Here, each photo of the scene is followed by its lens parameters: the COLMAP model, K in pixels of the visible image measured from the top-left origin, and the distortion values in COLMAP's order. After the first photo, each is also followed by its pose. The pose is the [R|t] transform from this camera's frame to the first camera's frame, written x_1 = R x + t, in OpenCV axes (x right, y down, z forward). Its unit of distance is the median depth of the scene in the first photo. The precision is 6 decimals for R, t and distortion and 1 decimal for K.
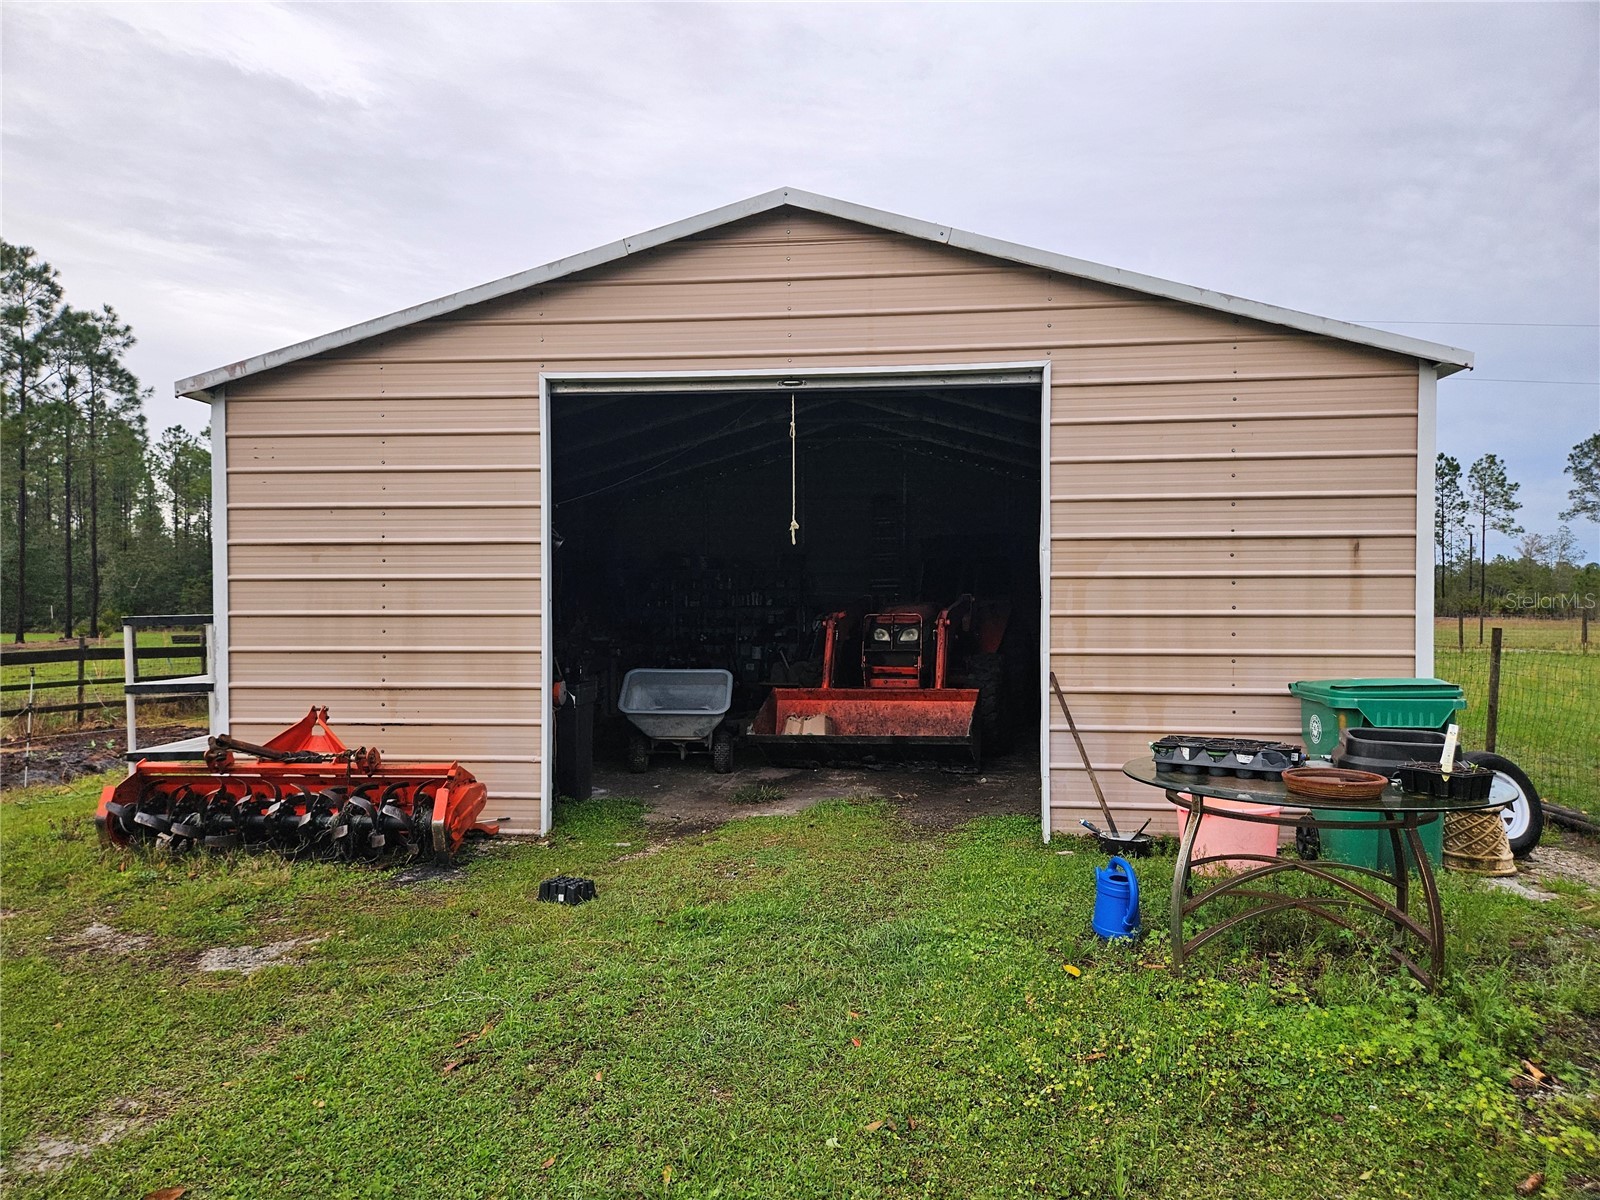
lens RADIAL K [[1077.4, 0, 811.0], [0, 1077.4, 611.0], [0, 0, 1]] dist [0.033049, -0.007555]
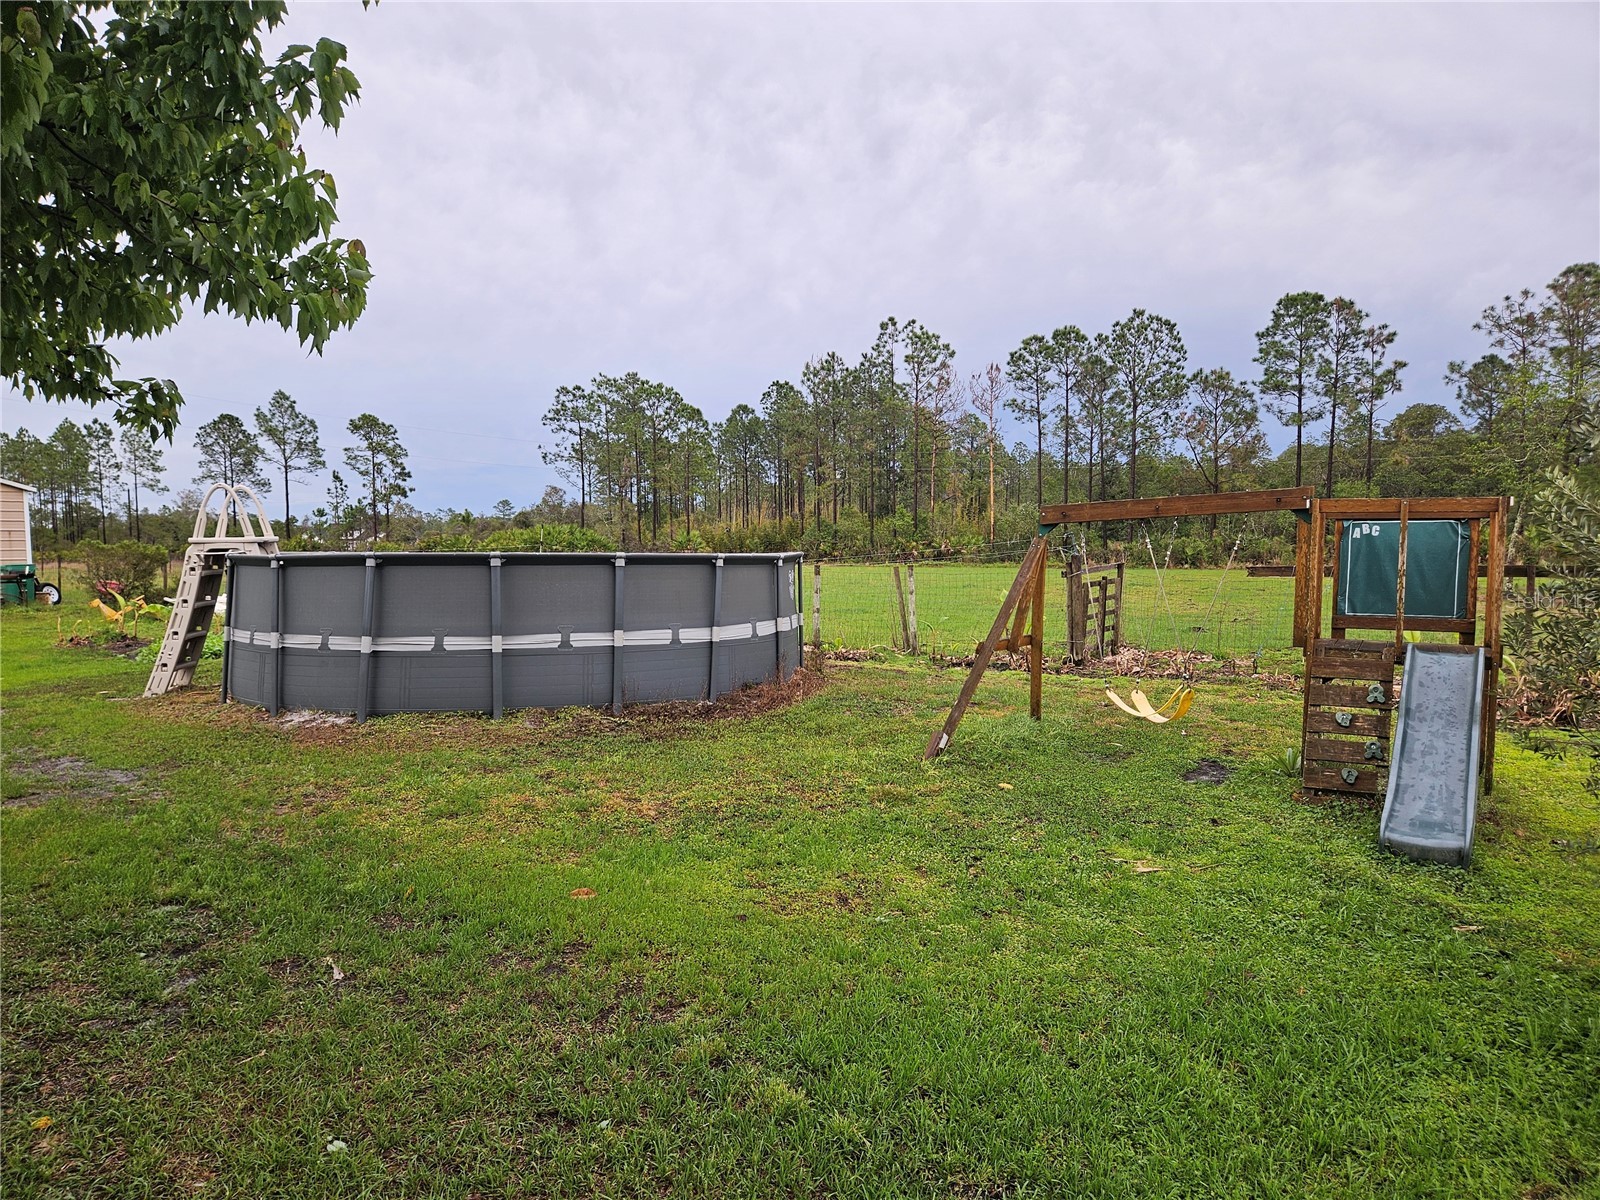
lens RADIAL K [[1077.4, 0, 795.1], [0, 1077.4, 609.0], [0, 0, 1]] dist [0.033049, -0.007555]
pose [[0.471876, -0.051700, 0.880148, -1.592437], [0.009964, 0.998528, 0.053312, 0.031926], [-0.881609, -0.016387, 0.471696, -3.249995]]
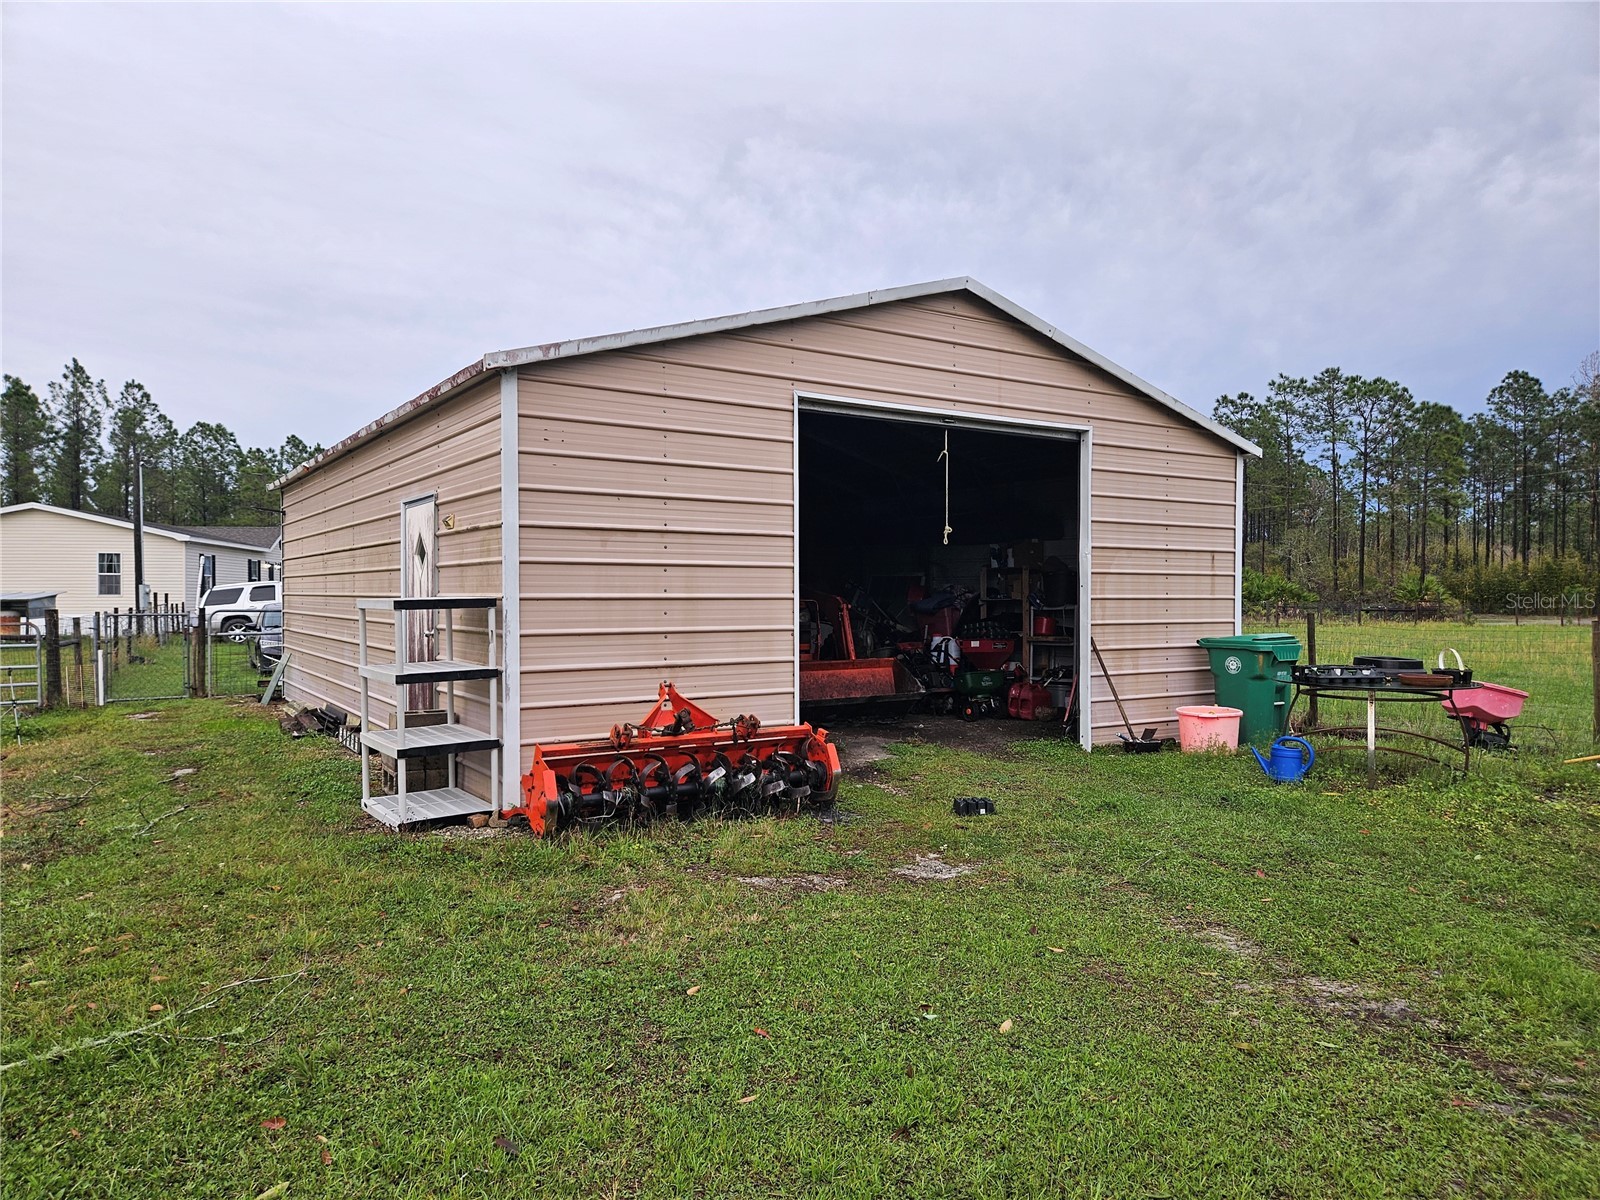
lens RADIAL K [[1077.4, 0, 803.5], [0, 1077.4, 599.9], [0, 0, 1]] dist [0.033049, -0.007555]
pose [[0.780981, -0.000090, 0.624555, -0.963910], [0.001369, 0.999998, -0.001568, 0.007545], [-0.624553, 0.002079, 0.780979, 0.086039]]
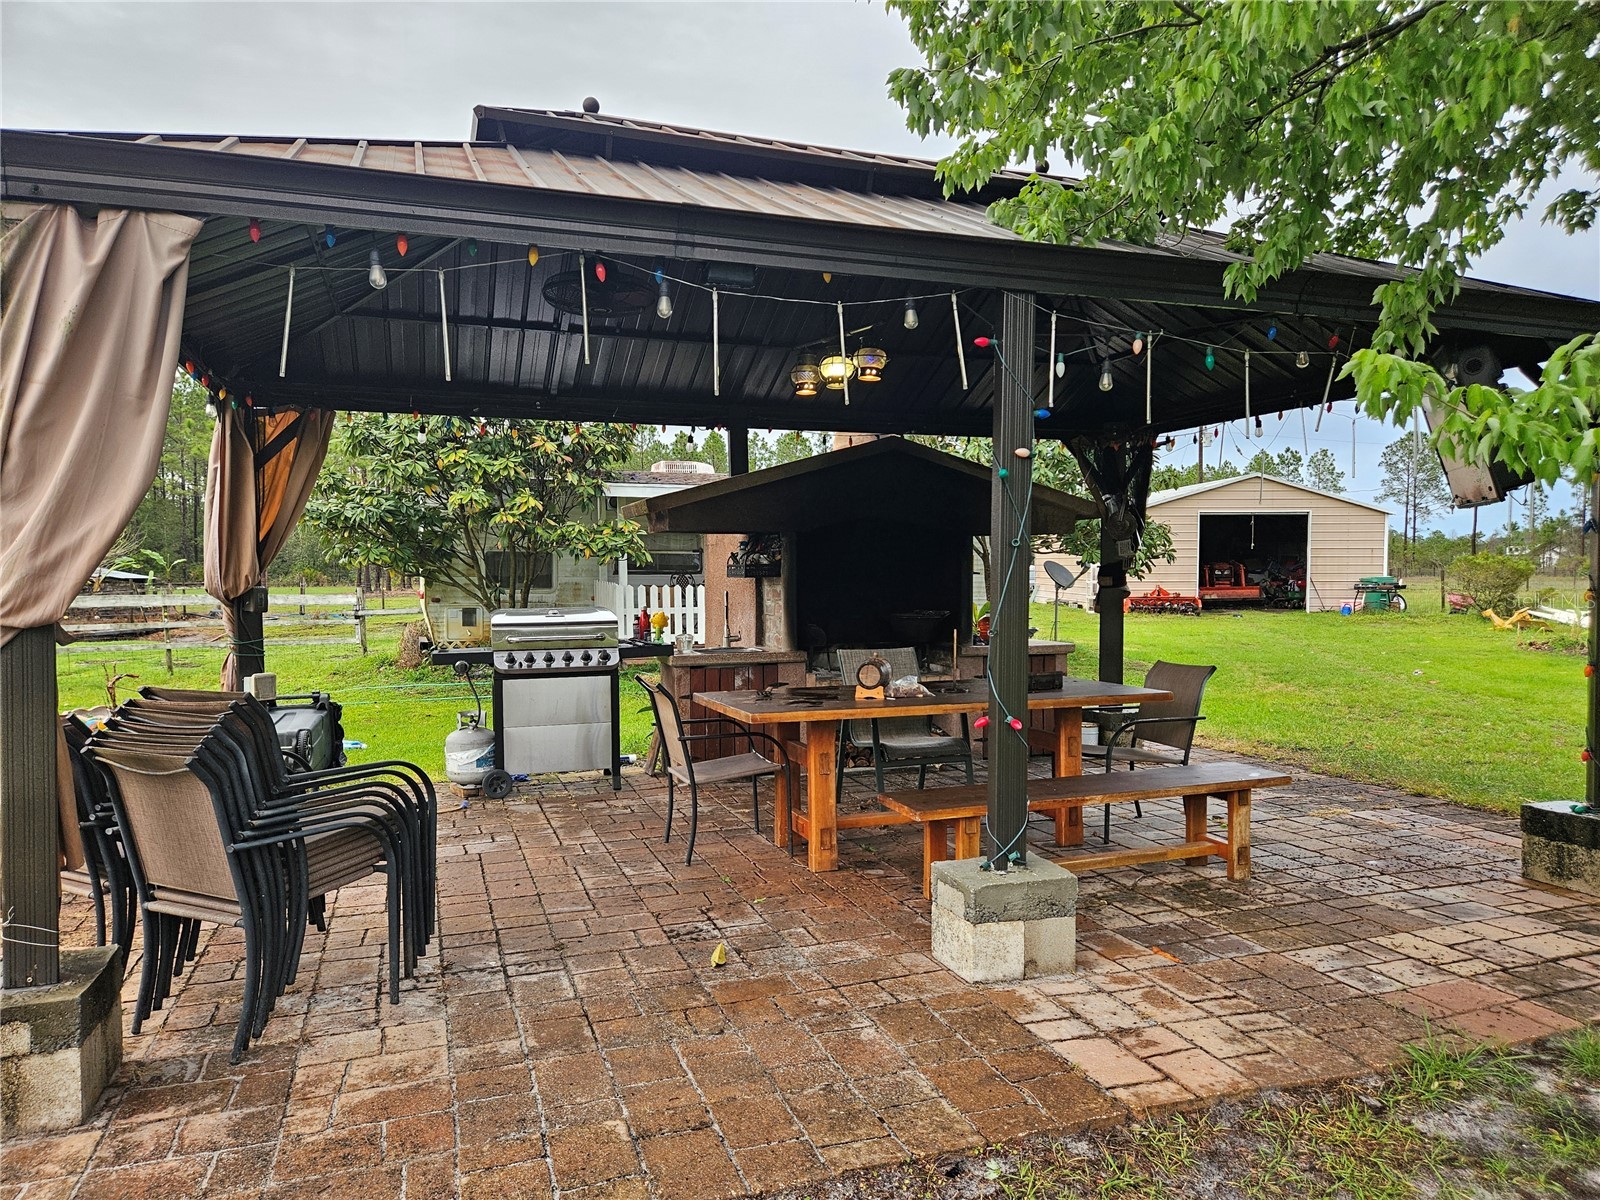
lens RADIAL K [[1077.4, 0, 787.1], [0, 1077.4, 606.6], [0, 0, 1]] dist [0.033049, -0.007555]
pose [[0.993400, -0.003071, 0.114664, -2.427661], [-0.000447, 0.999530, 0.030642, 0.038228], [-0.114704, -0.030491, 0.992932, -3.223091]]
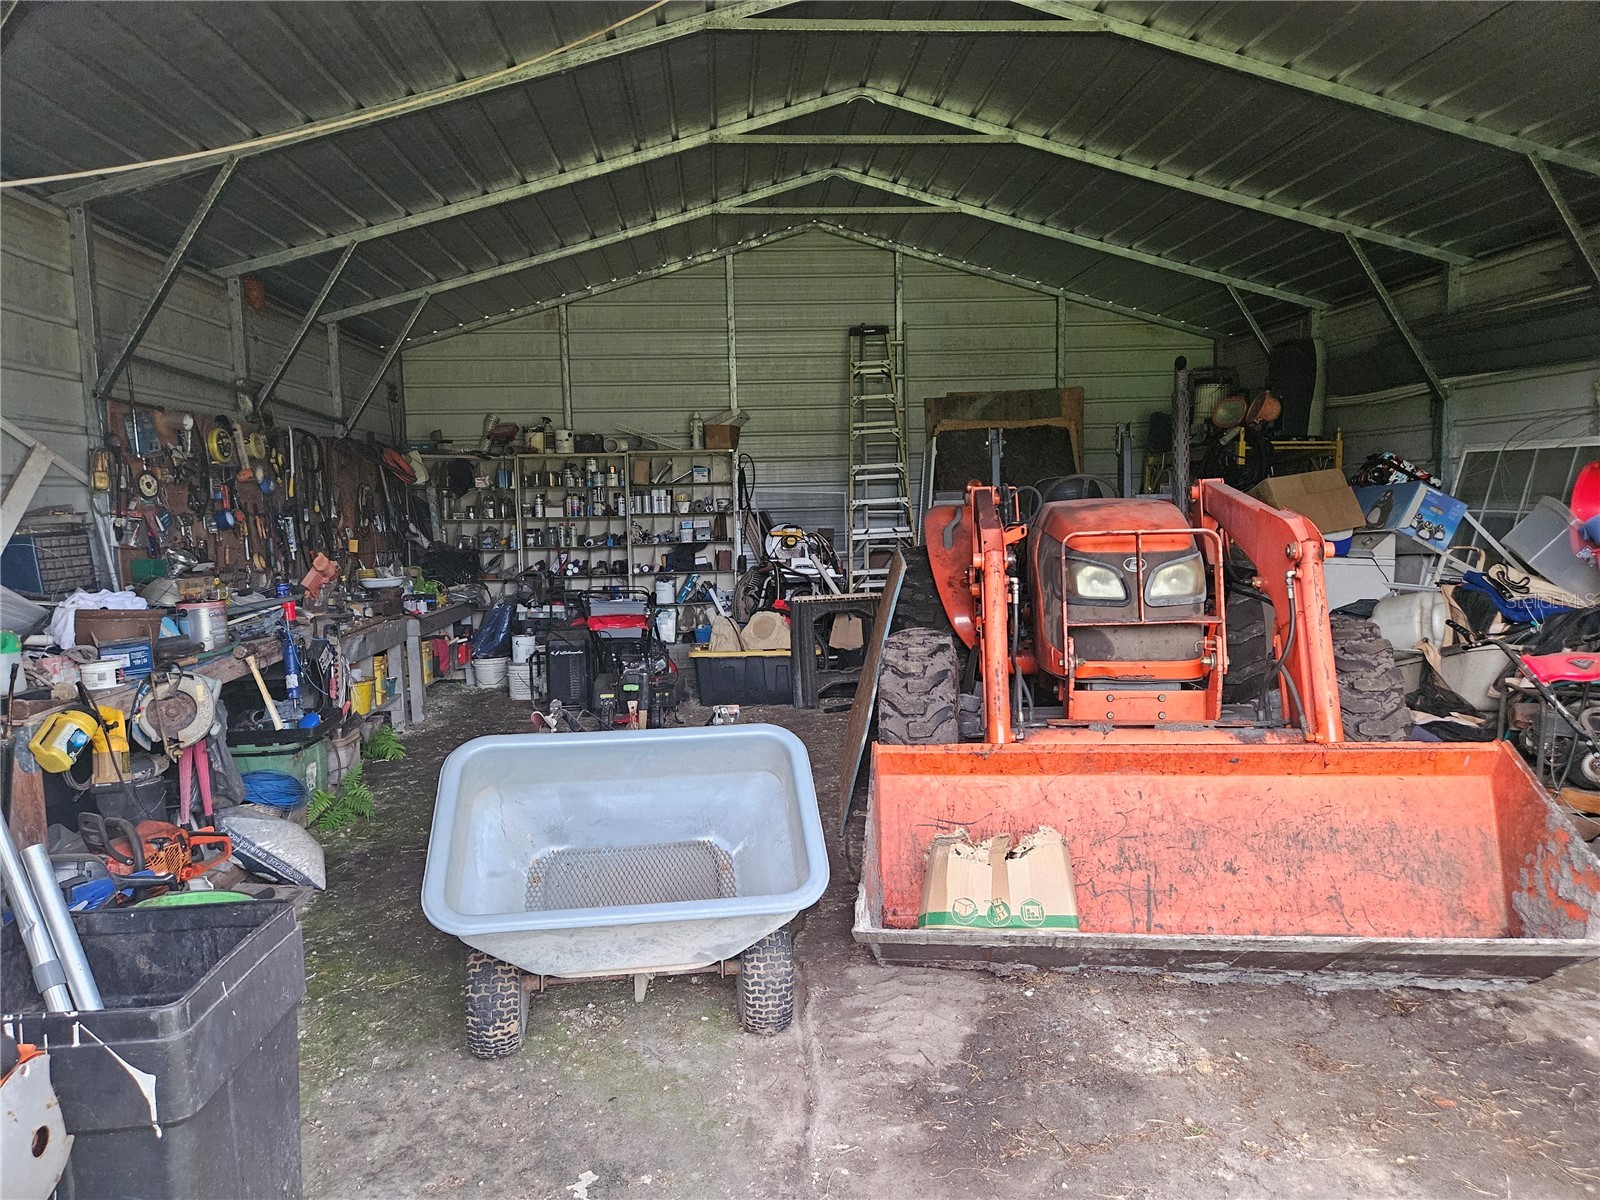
lens RADIAL K [[1077.4, 0, 796.7], [0, 1077.4, 598.5], [0, 0, 1]] dist [0.033049, -0.007555]
pose [[0.987760, -0.033202, 0.152409, -0.158148], [0.021144, 0.996565, 0.080067, -0.009548], [-0.154544, -0.075864, 0.985069, 0.914661]]
